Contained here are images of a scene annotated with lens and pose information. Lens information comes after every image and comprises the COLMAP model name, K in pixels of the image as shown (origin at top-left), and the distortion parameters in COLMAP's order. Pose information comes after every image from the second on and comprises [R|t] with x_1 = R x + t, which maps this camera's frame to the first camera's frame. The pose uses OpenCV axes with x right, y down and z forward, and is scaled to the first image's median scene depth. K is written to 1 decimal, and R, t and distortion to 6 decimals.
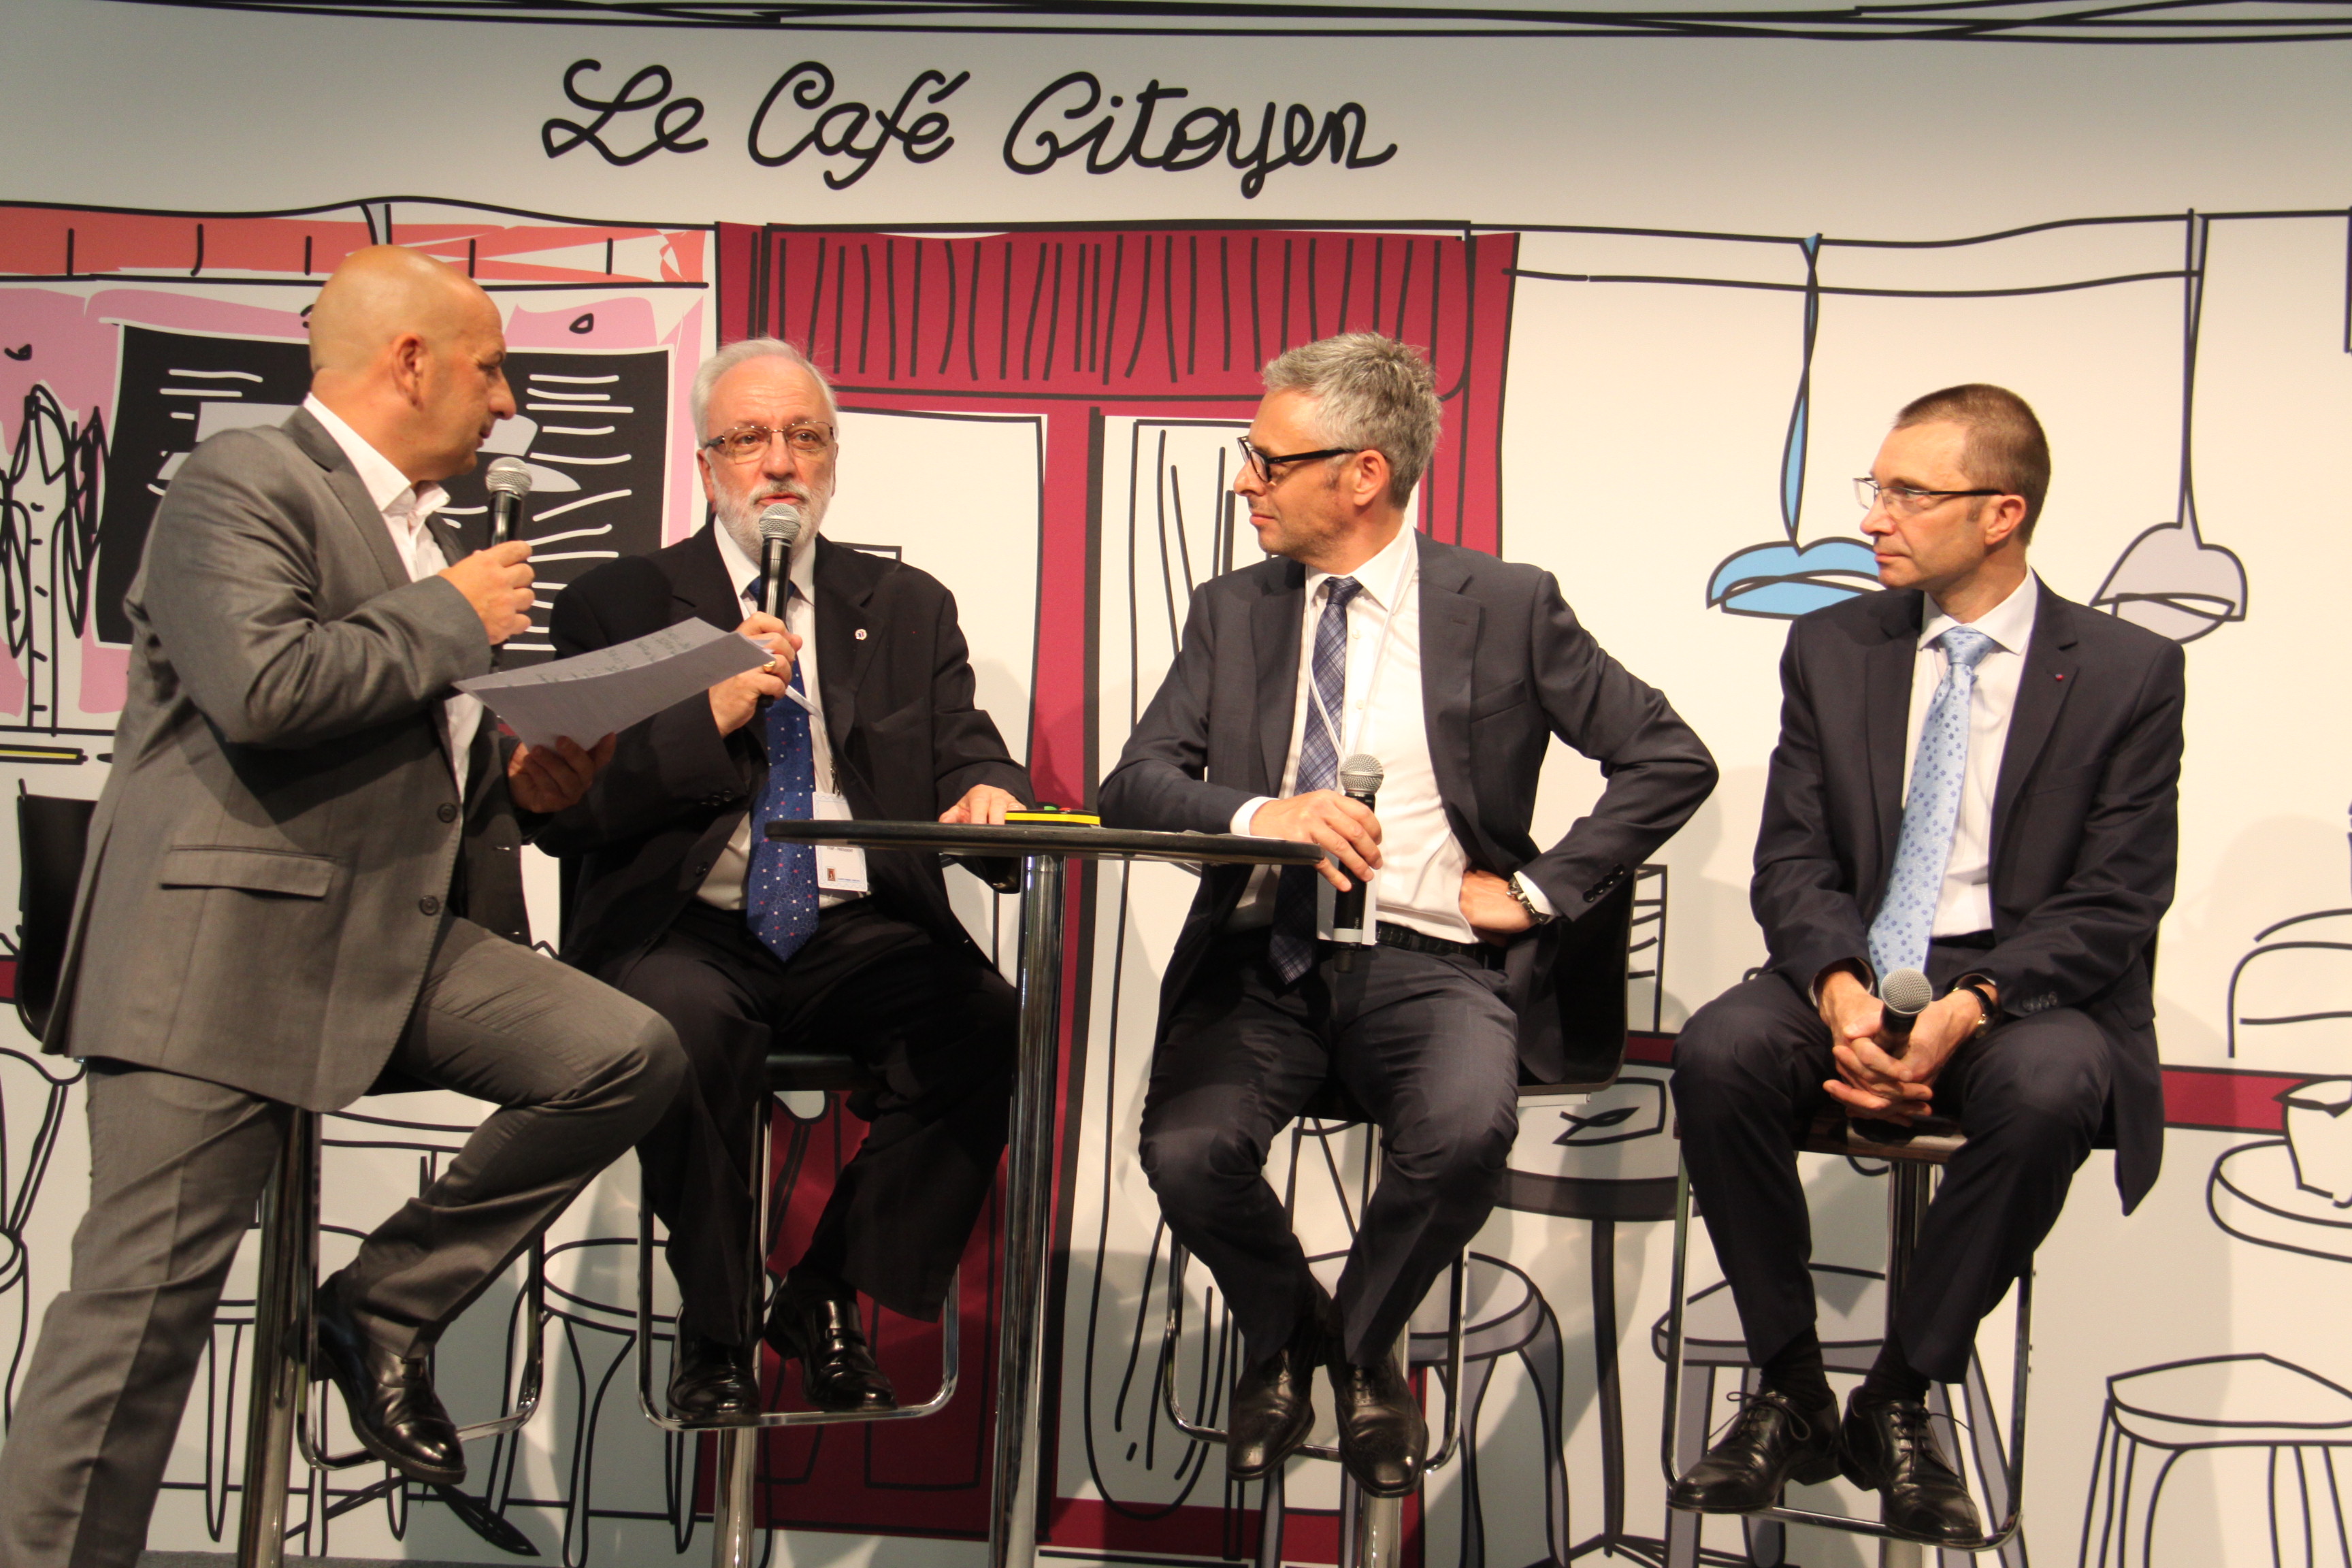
lens RADIAL K [[3801.7, 0, 1151.3], [0, 3801.7, 767.5], [0, 0, 1]] dist [0.215146, 0.000000]
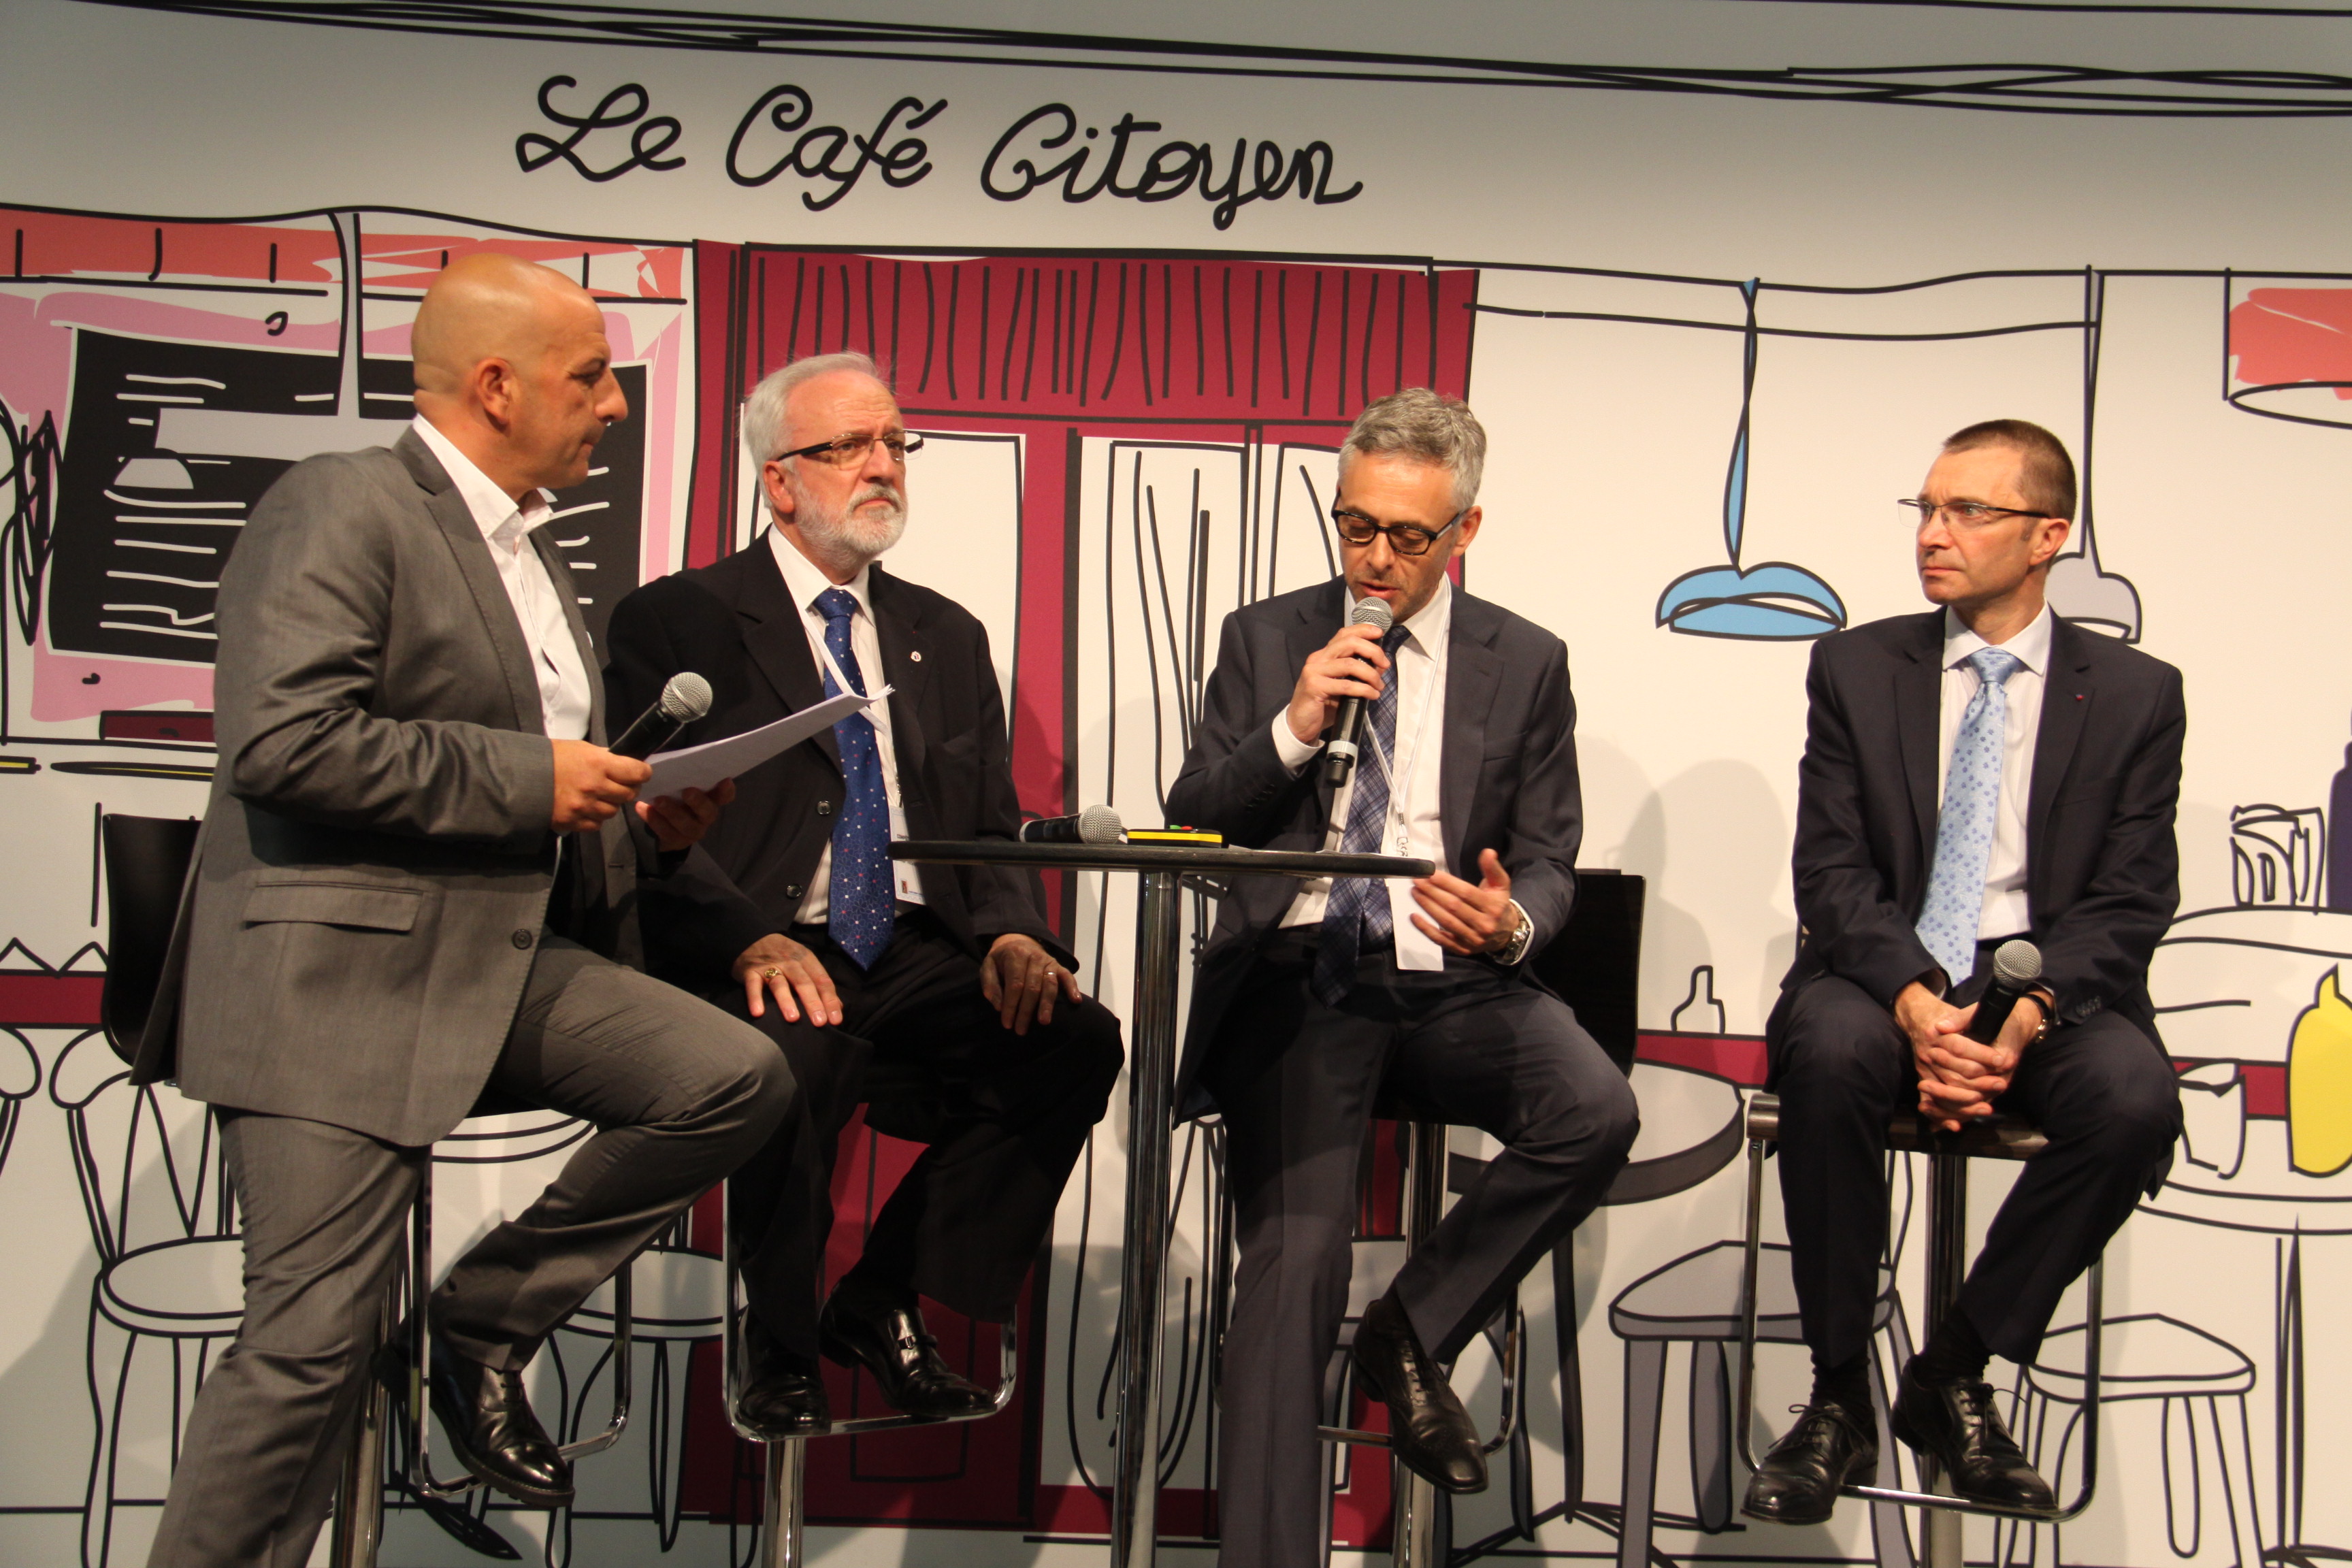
lens RADIAL K [[3431.8, 0, 1172.6], [0, 3431.8, 776.0], [0, 0, 1]] dist [0.141443, 0.000000]
pose [[0.985606, 0.000211, 0.169058, -0.148986], [-0.000583, 0.999998, 0.002150, -0.002406], [-0.169057, -0.002218, 0.985604, 0.079460]]
